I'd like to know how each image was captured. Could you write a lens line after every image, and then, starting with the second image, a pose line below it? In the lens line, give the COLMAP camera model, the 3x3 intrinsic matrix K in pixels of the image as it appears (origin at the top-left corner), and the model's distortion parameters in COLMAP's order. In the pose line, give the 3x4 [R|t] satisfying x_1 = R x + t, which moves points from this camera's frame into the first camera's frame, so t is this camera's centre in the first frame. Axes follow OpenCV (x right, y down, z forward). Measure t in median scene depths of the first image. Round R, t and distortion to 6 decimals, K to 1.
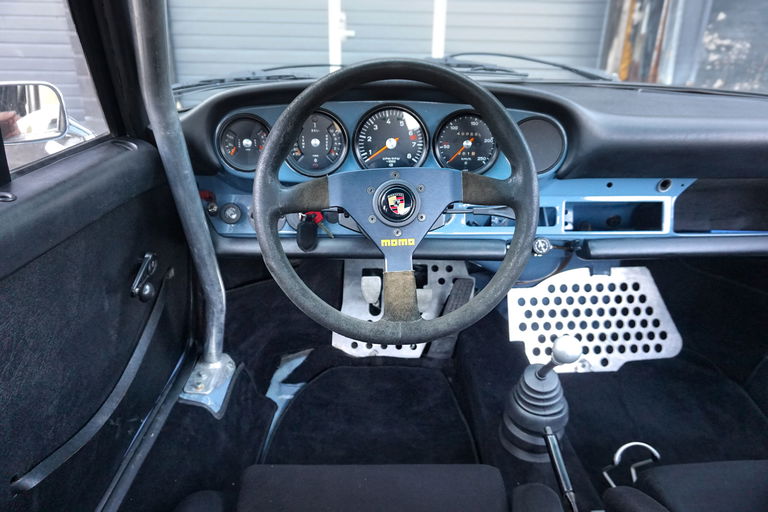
lens RADIAL K [[523.5, 0, 387.6], [0, 523.5, 251.1], [0, 0, 1]] dist [-0.003713, 0.001536]
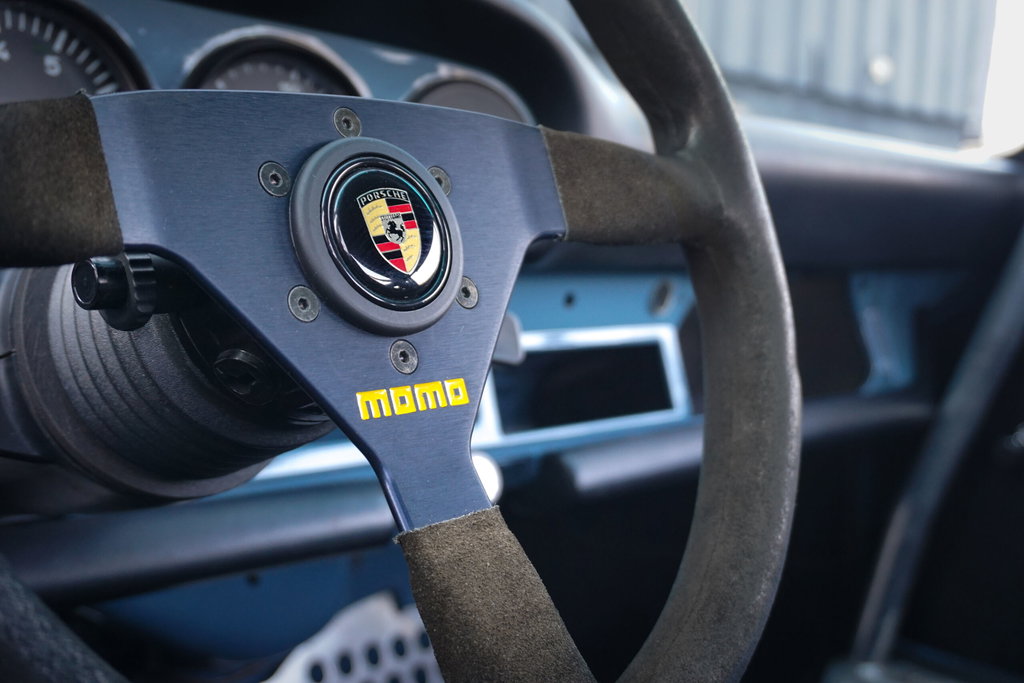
lens RADIAL K [[1246.4, 0, 510.4], [0, 1246.4, 340.3], [0, 0, 1]] dist [0.022512, 0.000000]
pose [[0.727437, -0.054924, 0.683973, -0.155687], [0.229385, 0.958909, -0.166960, 0.028941], [-0.646698, 0.278346, 0.710144, 0.277992]]
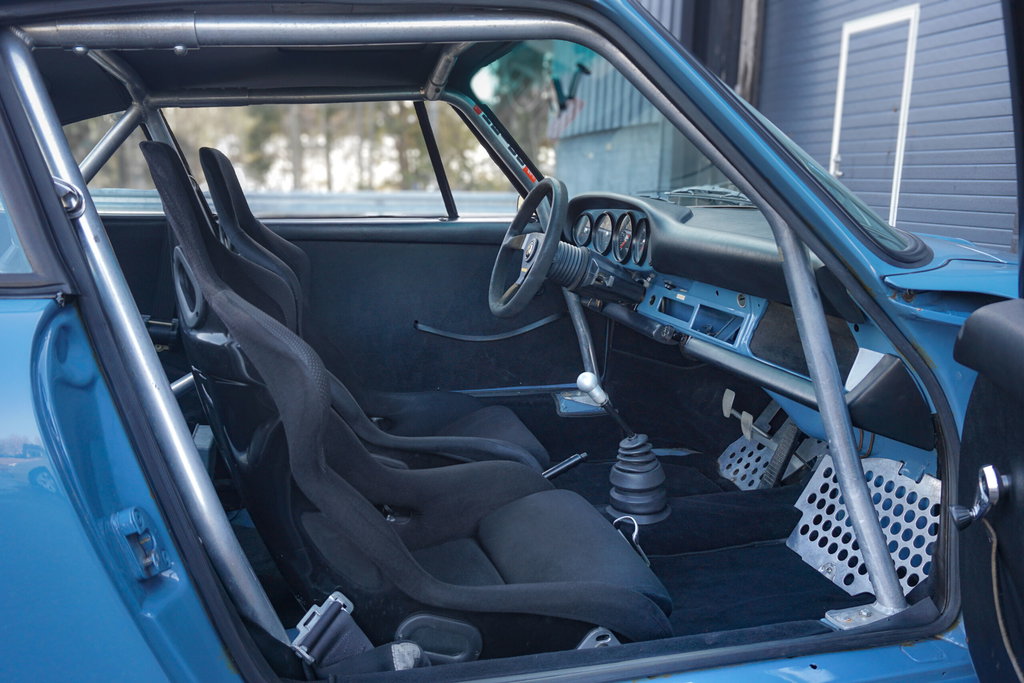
lens RADIAL K [[883.9, 0, 510.6], [0, 883.9, 342.5], [0, 0, 1]] dist [0.008978, 0.003294]
pose [[0.211649, 0.178471, -0.960912, 1.469619], [-0.387348, 0.917990, 0.085182, -0.016300], [0.897311, 0.354178, 0.263422, 0.121696]]
